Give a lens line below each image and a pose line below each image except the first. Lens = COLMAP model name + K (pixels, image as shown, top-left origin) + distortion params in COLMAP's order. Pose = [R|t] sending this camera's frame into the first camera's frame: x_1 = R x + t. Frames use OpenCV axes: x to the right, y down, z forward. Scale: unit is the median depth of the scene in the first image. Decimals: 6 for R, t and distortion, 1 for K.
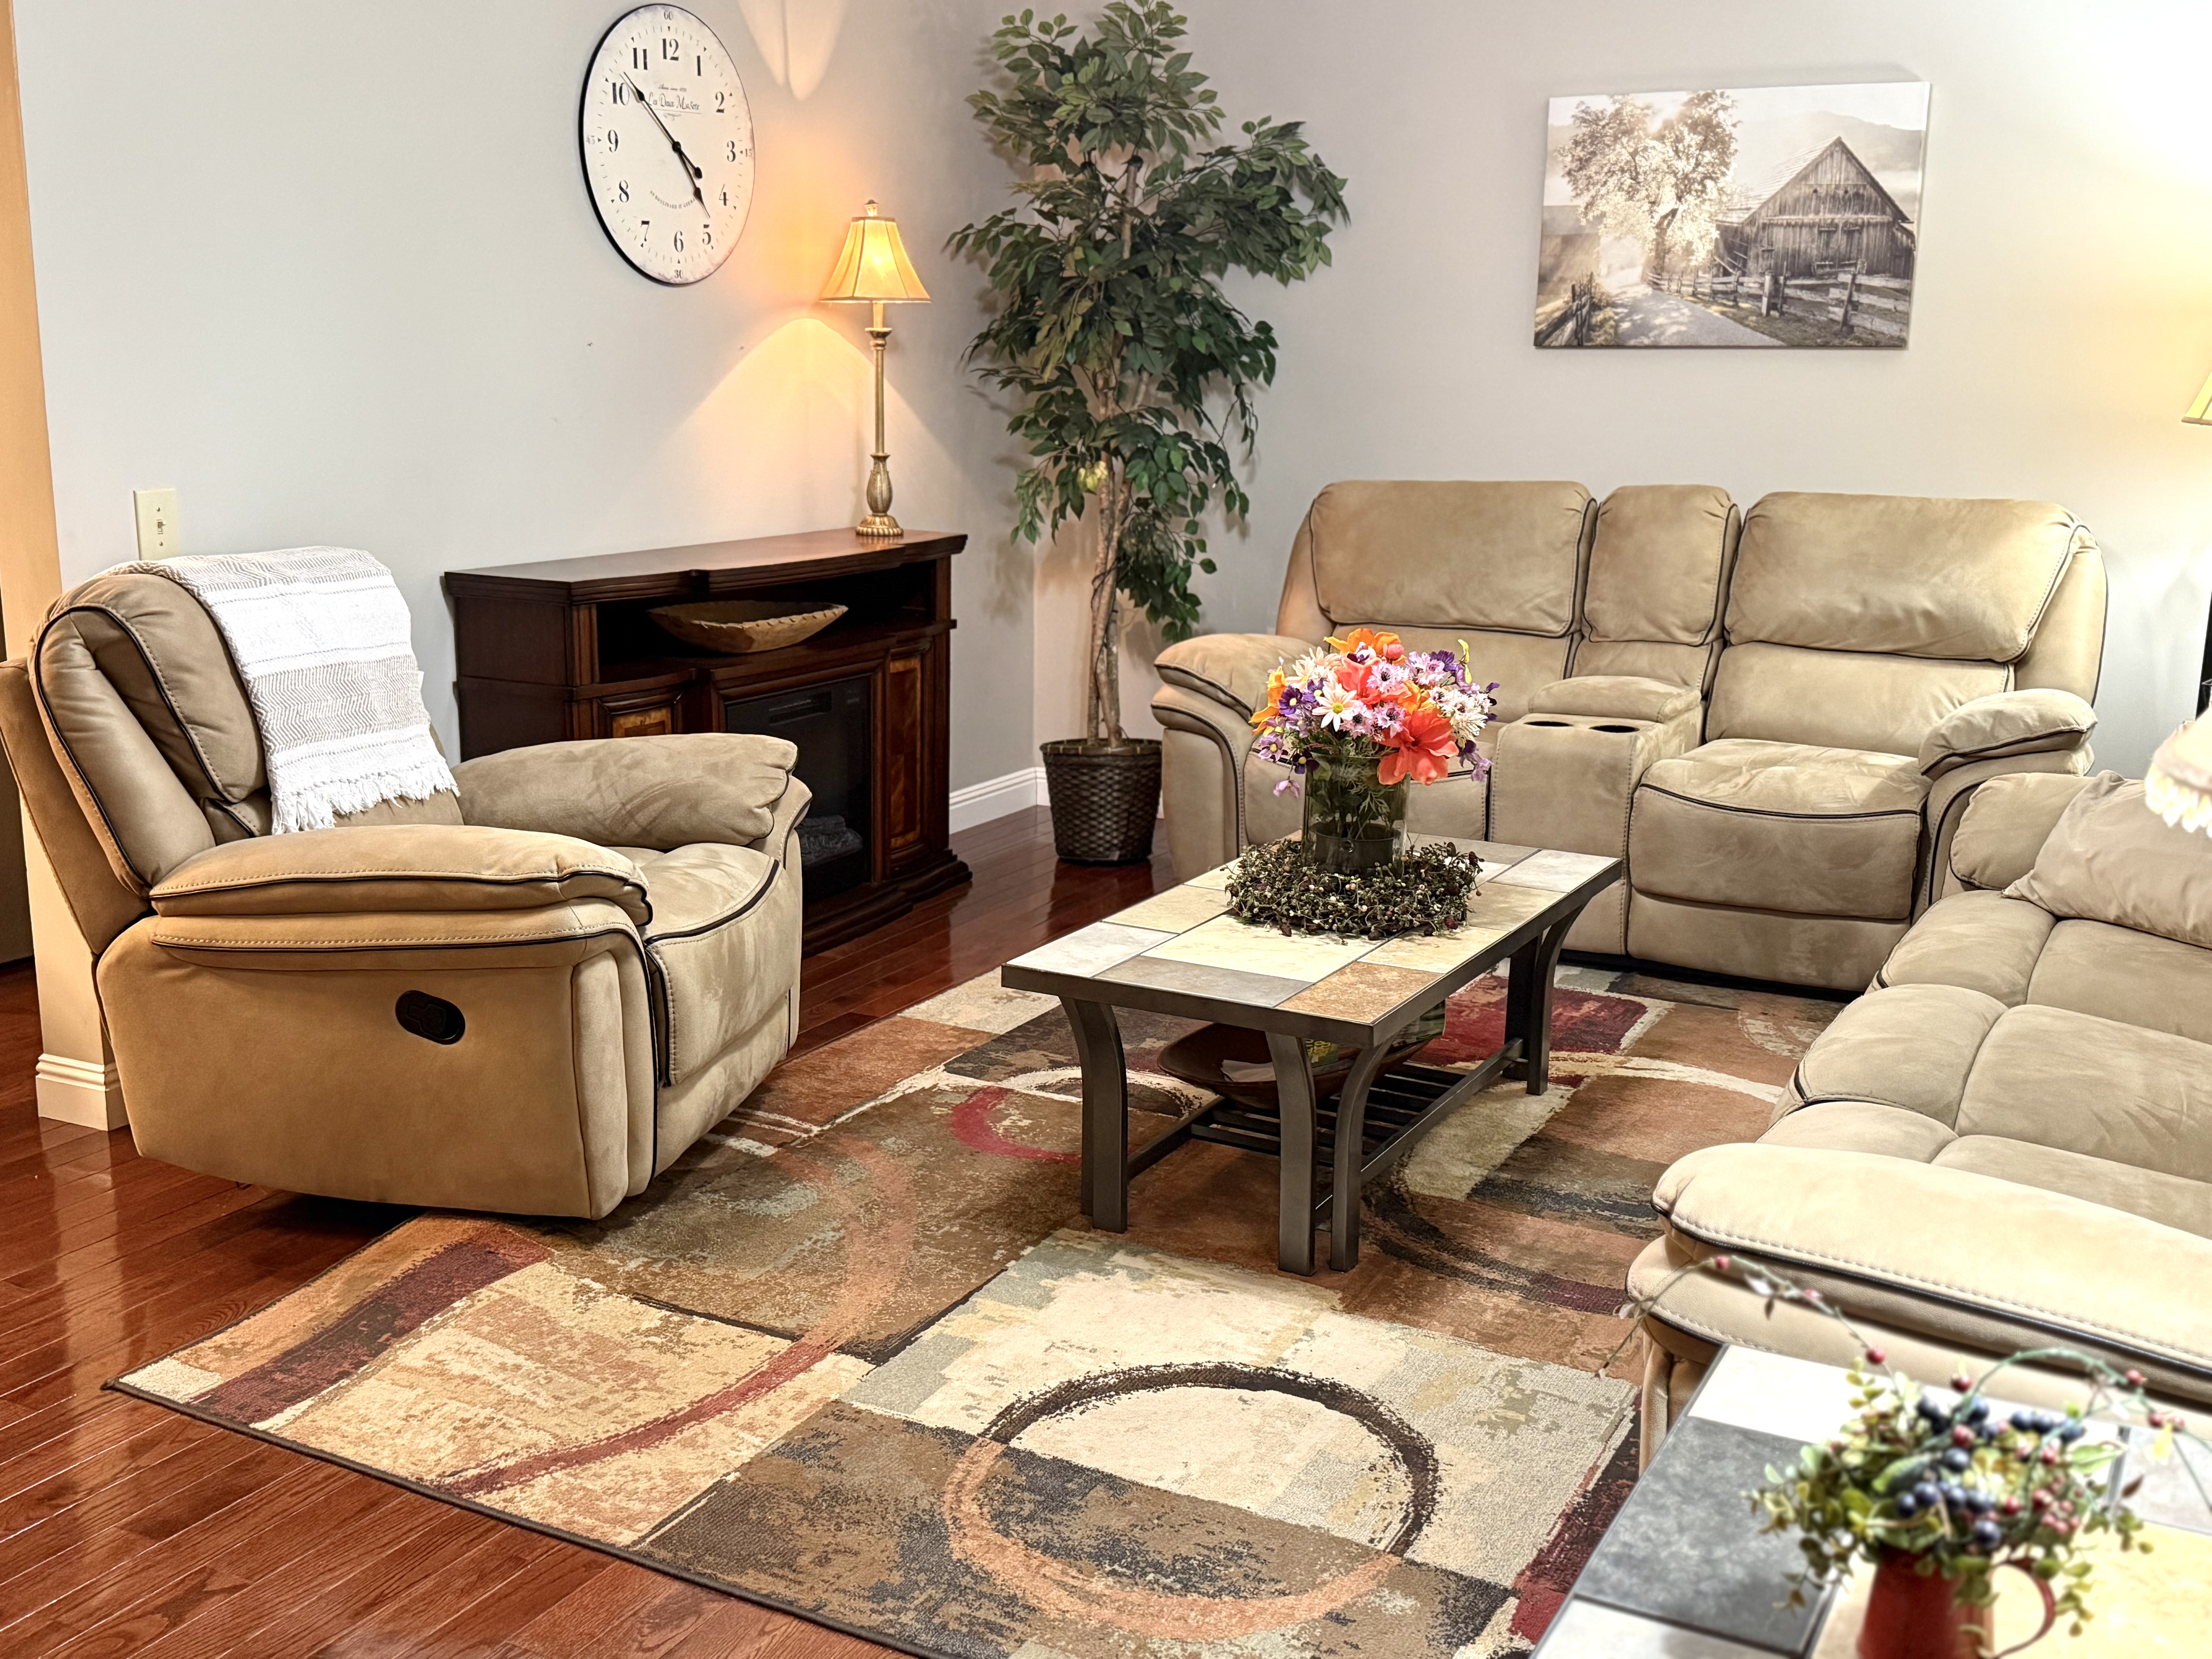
lens RADIAL K [[2284.4, 0, 1106.0], [0, 2284.4, 829.5], [0, 0, 1]] dist [0.000198, 0.000351]
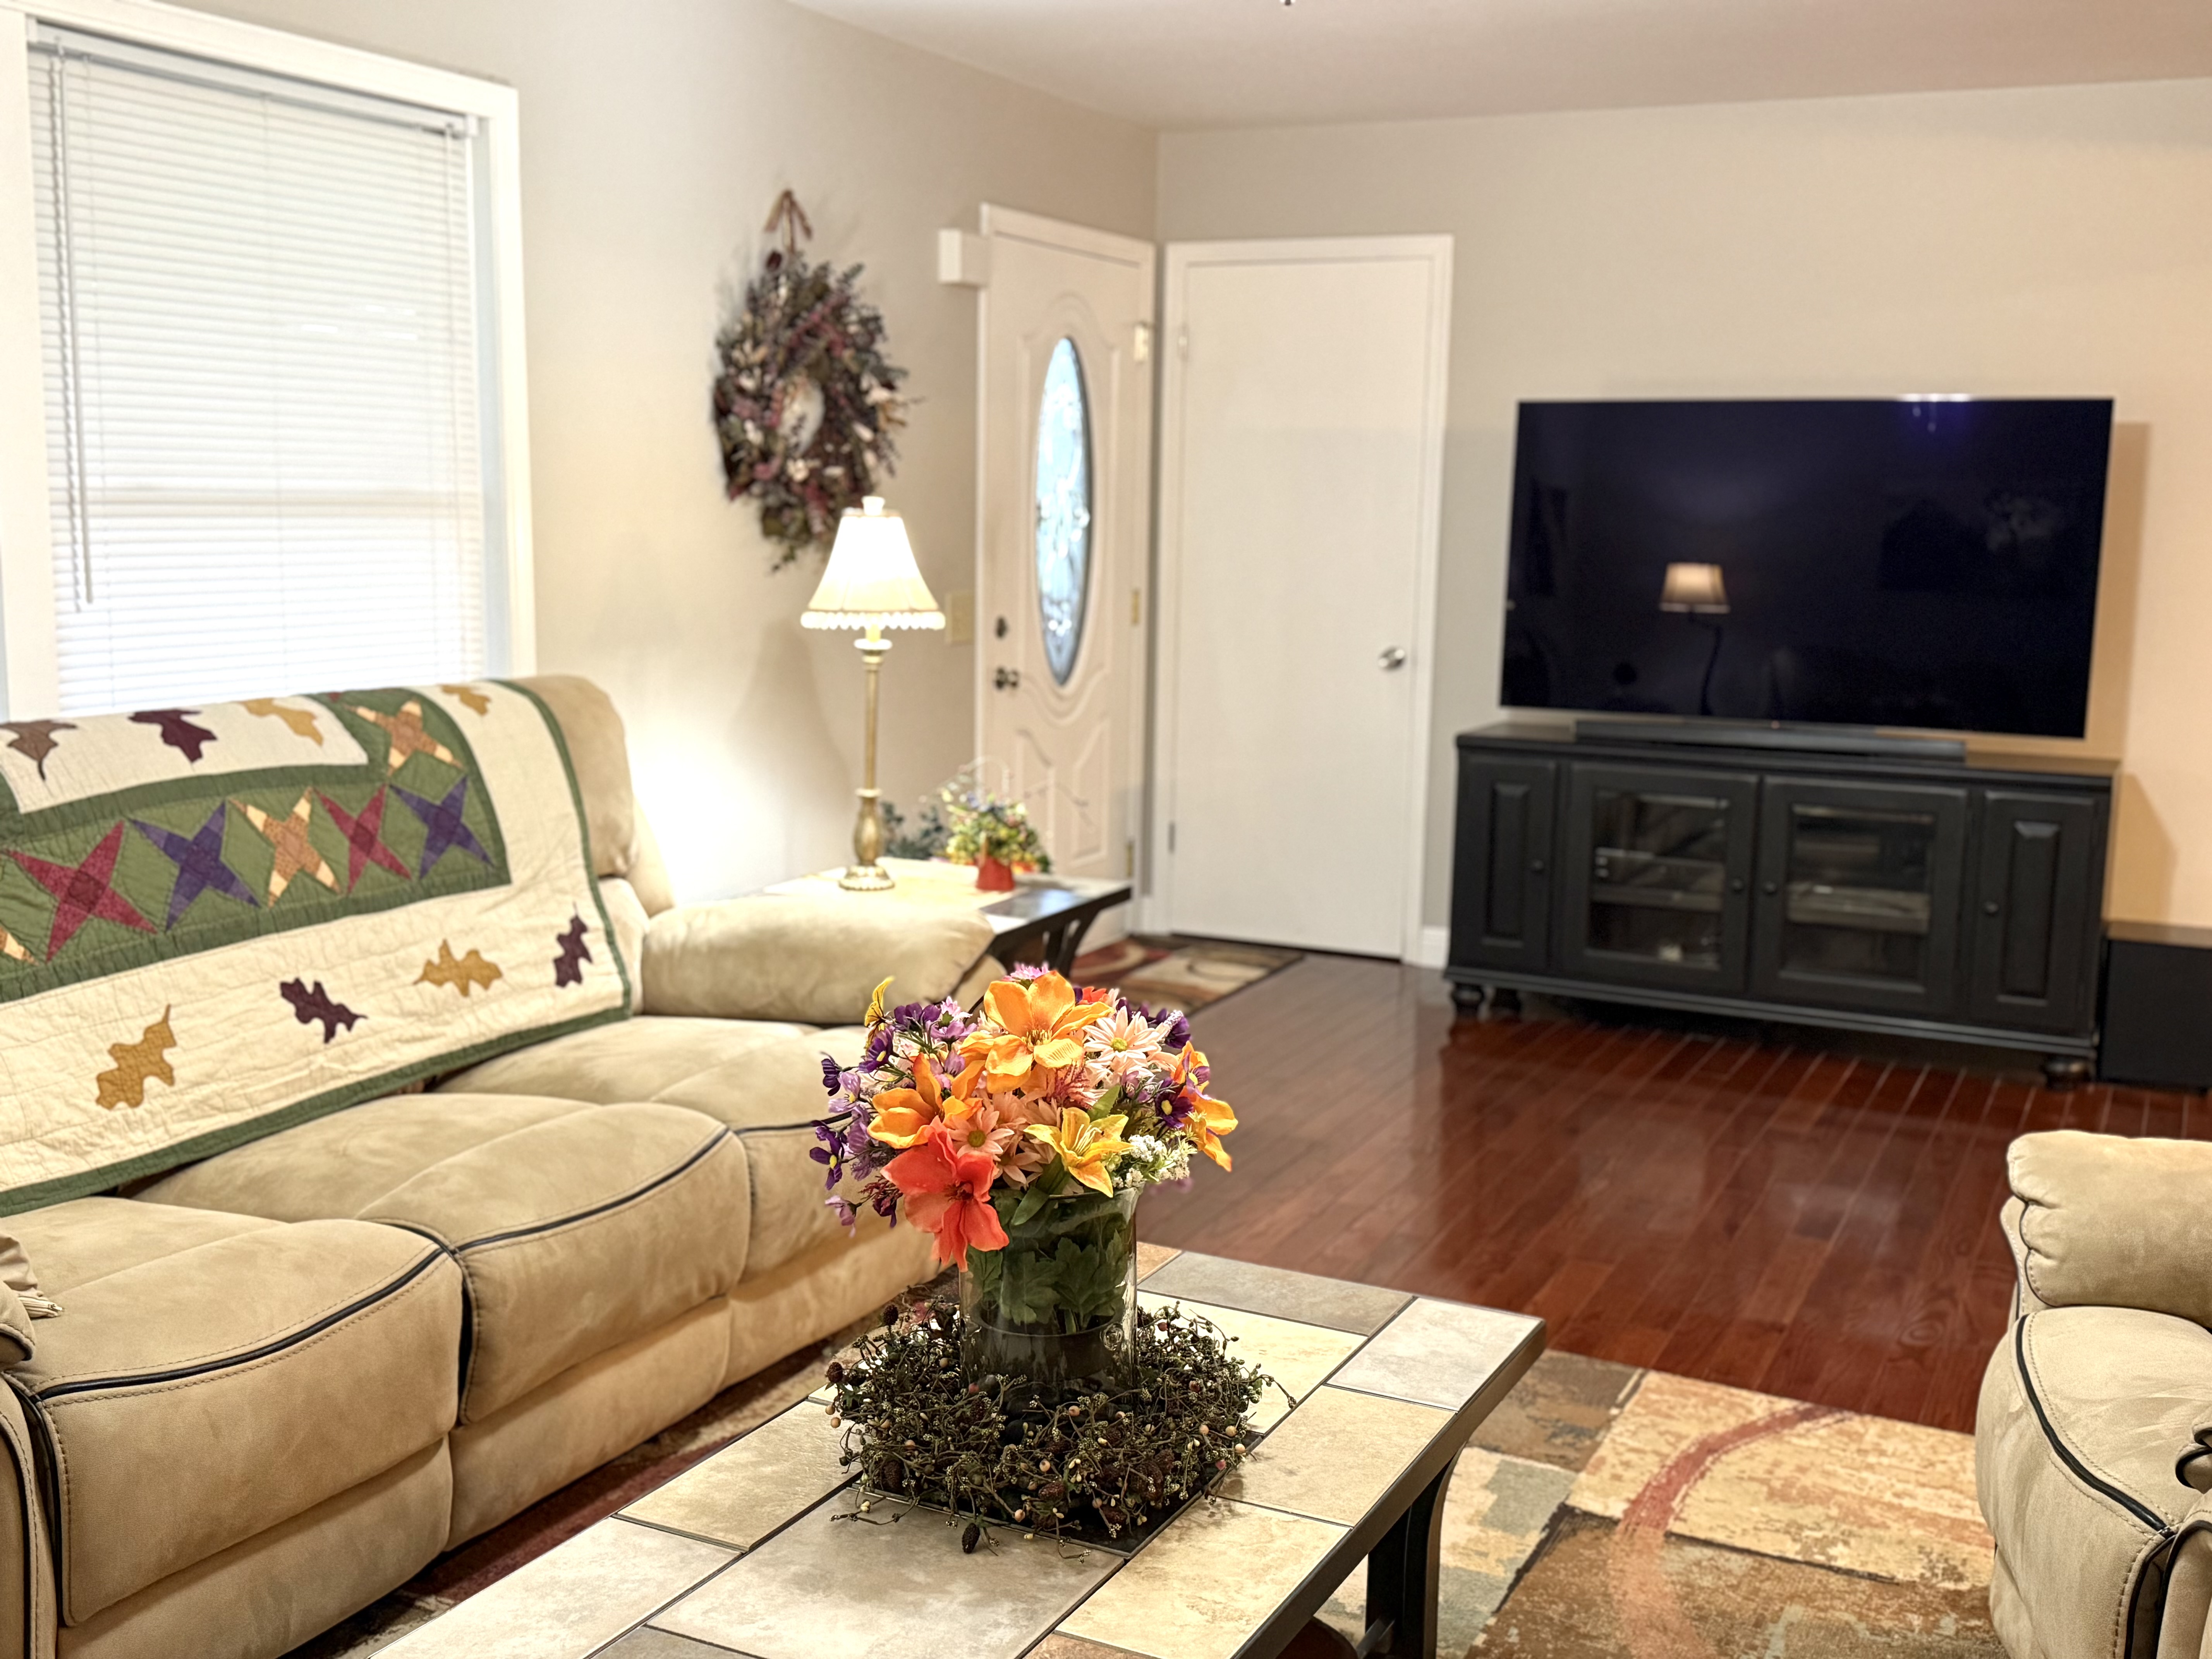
lens RADIAL K [[2284.4, 0, 1106.0], [0, 2284.4, 829.5], [0, 0, 1]] dist [0.000198, 0.000351]
pose [[-0.999013, -0.025653, -0.036269, 0.143785], [-0.036864, 0.934300, 0.354577, -0.388283], [0.024790, 0.355563, -0.934323, 1.818969]]
